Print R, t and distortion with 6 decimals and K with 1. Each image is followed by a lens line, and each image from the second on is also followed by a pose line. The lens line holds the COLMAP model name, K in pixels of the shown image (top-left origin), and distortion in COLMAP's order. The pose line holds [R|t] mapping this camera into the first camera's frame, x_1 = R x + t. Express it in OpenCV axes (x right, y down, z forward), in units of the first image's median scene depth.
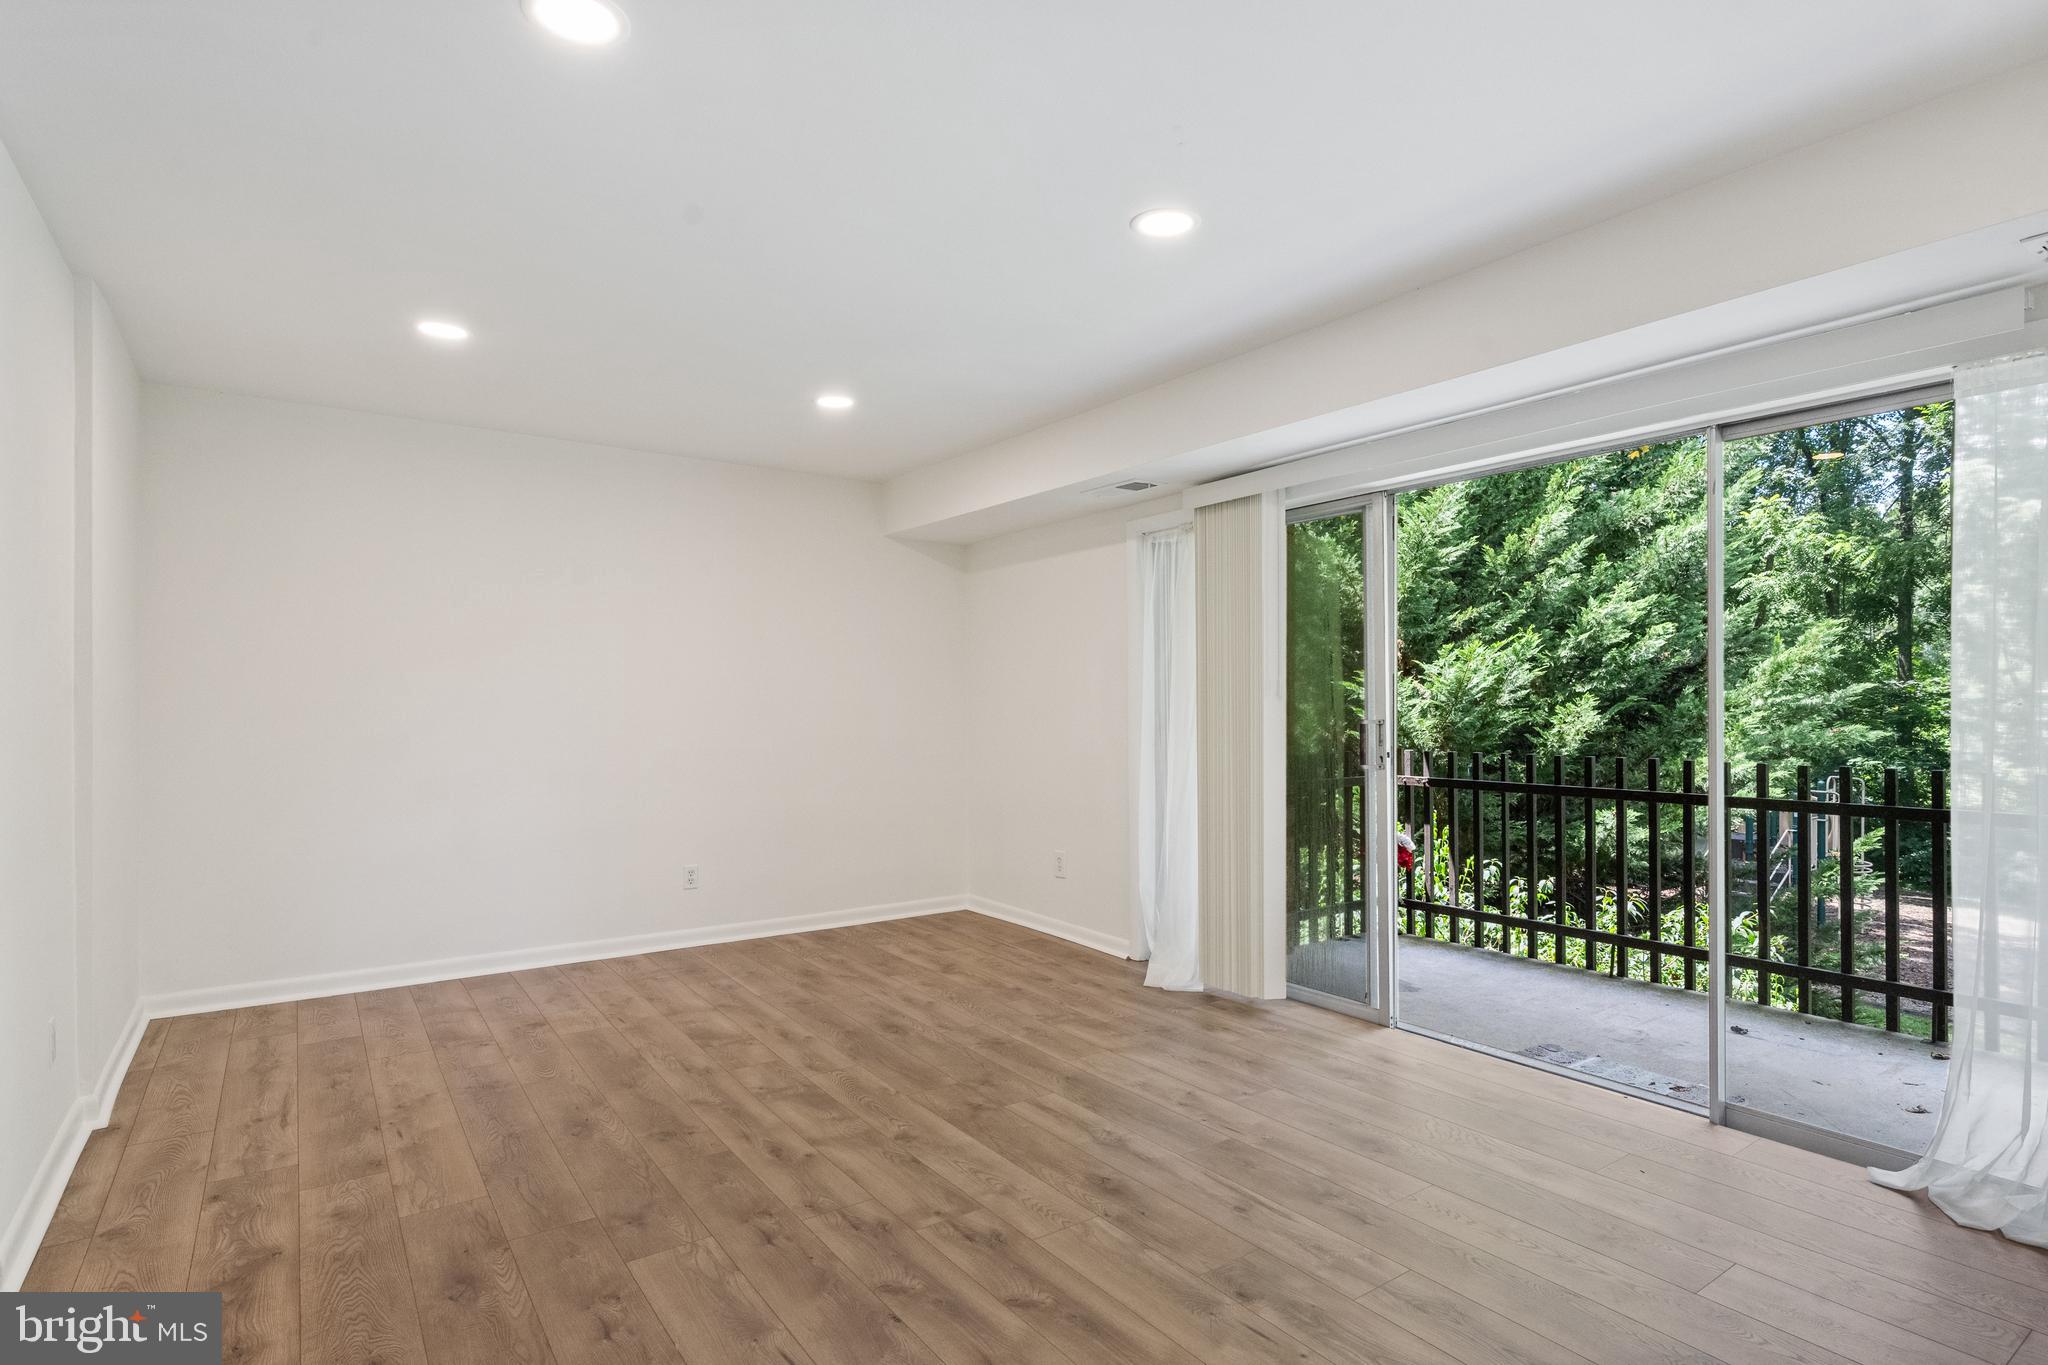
lens RADIAL K [[1037.3, 0, 1024.0], [0, 1037.3, 682.5], [0, 0, 1]] dist [-0.001292, 0.000502]
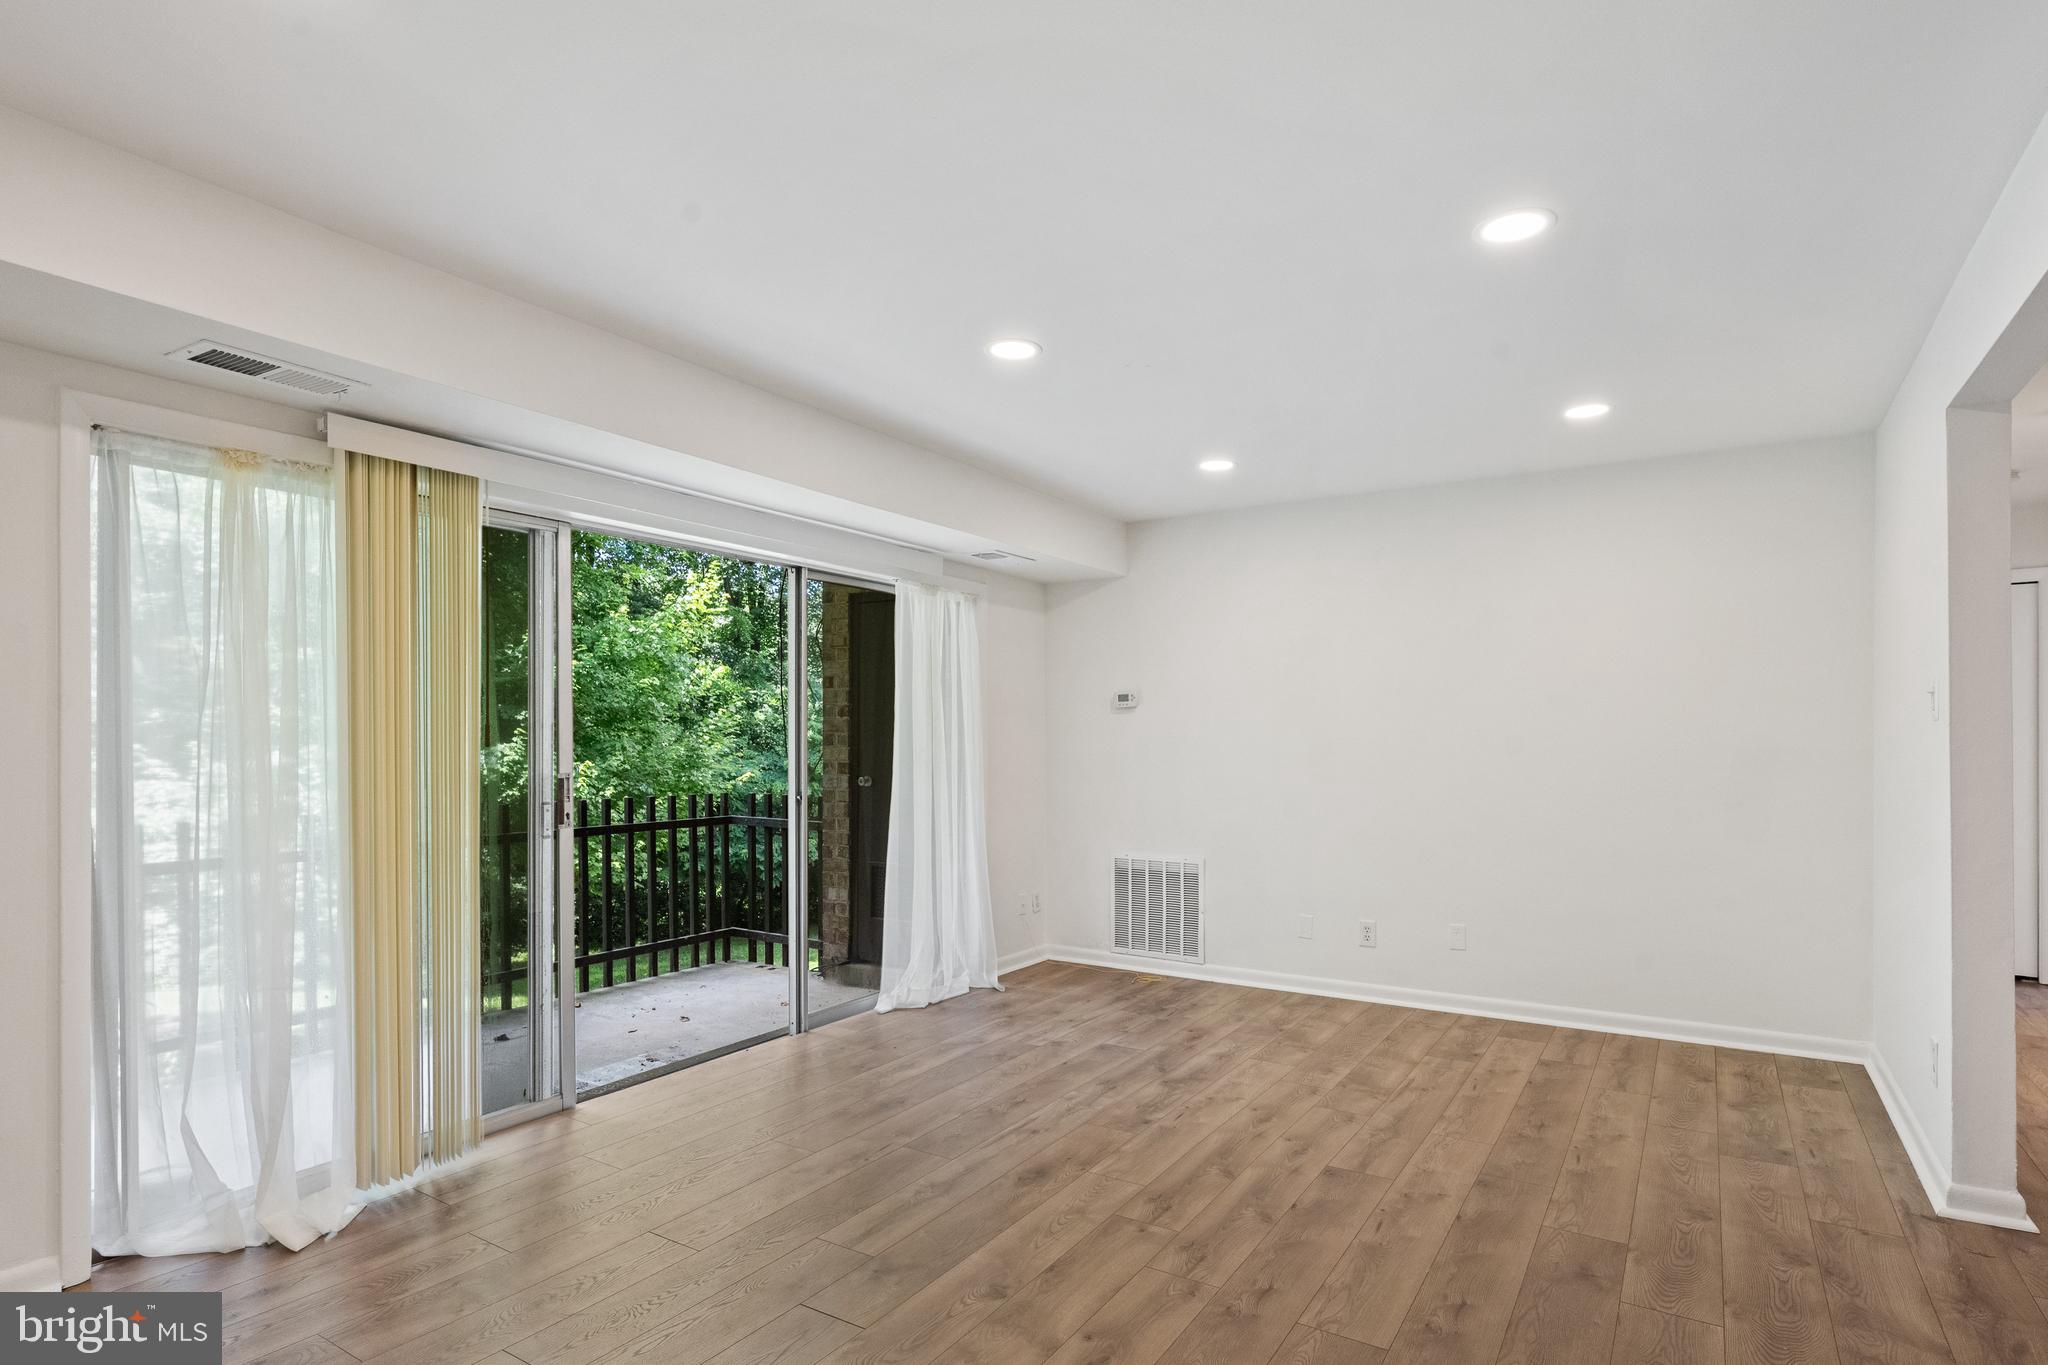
lens RADIAL K [[1061.2, 0, 1043.4], [0, 1061.2, 744.2], [0, 0, 1]] dist [0.000009, 0.000167]
pose [[-0.389596, 0.004352, 0.920976, -0.786118], [-0.010722, 0.999900, -0.009261, 0.017355], [-0.920924, -0.013483, -0.389510, 1.141702]]
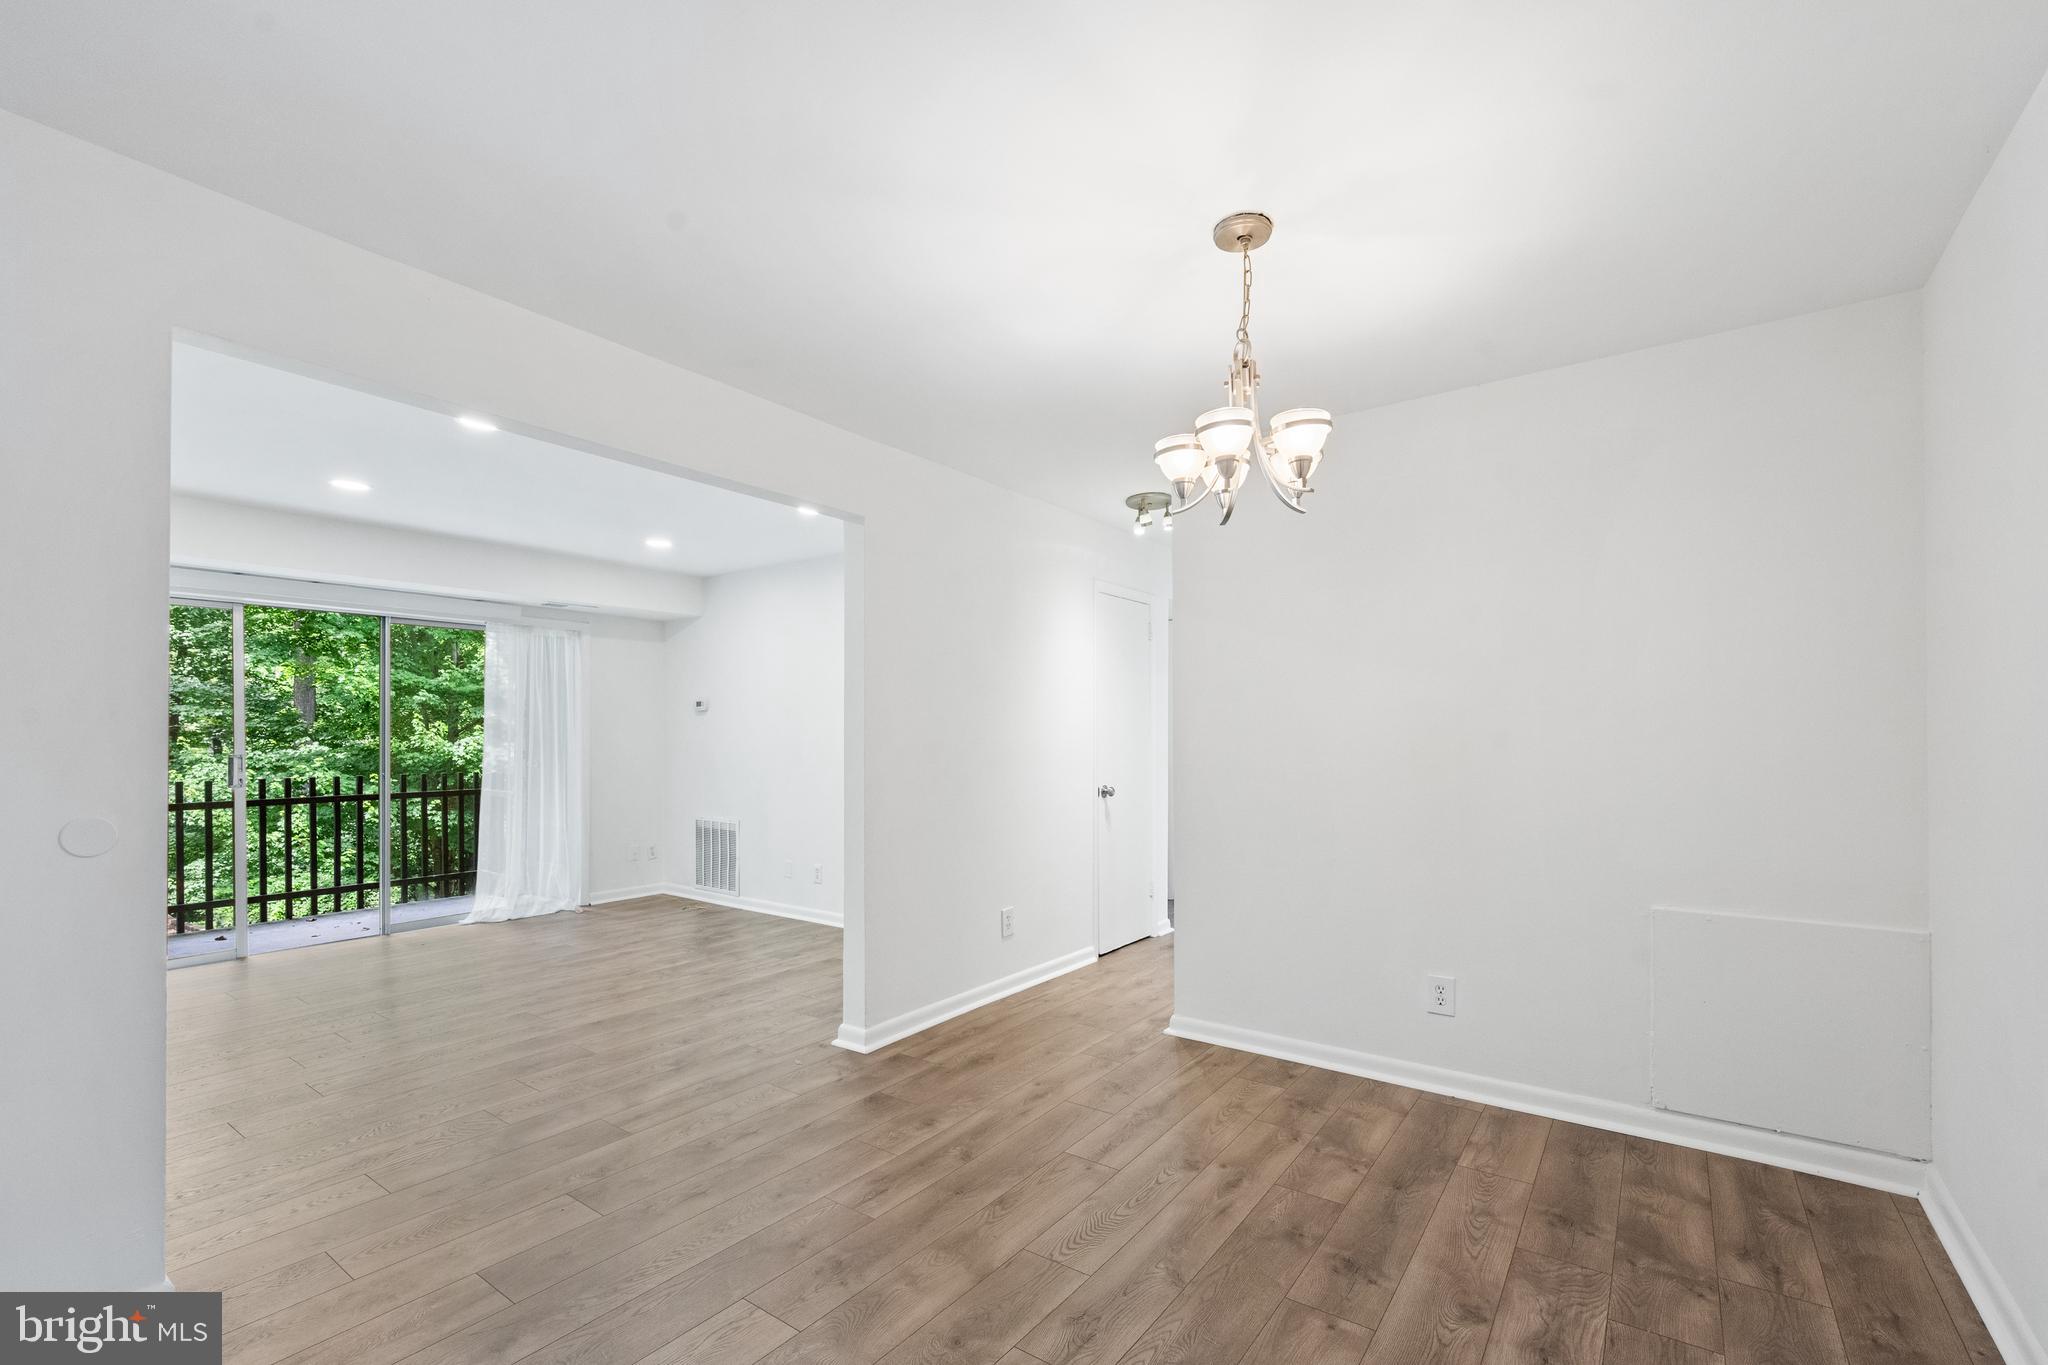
lens RADIAL K [[892.5, 0, 1039.5], [0, 892.5, 729.3], [0, 0, 1]] dist [0.000815, 0.000161]
pose [[-0.330510, 0.012391, 0.943721, -1.396238], [-0.012512, 0.999768, -0.017509, 0.006956], [-0.943720, -0.017595, -0.330278, 0.293331]]
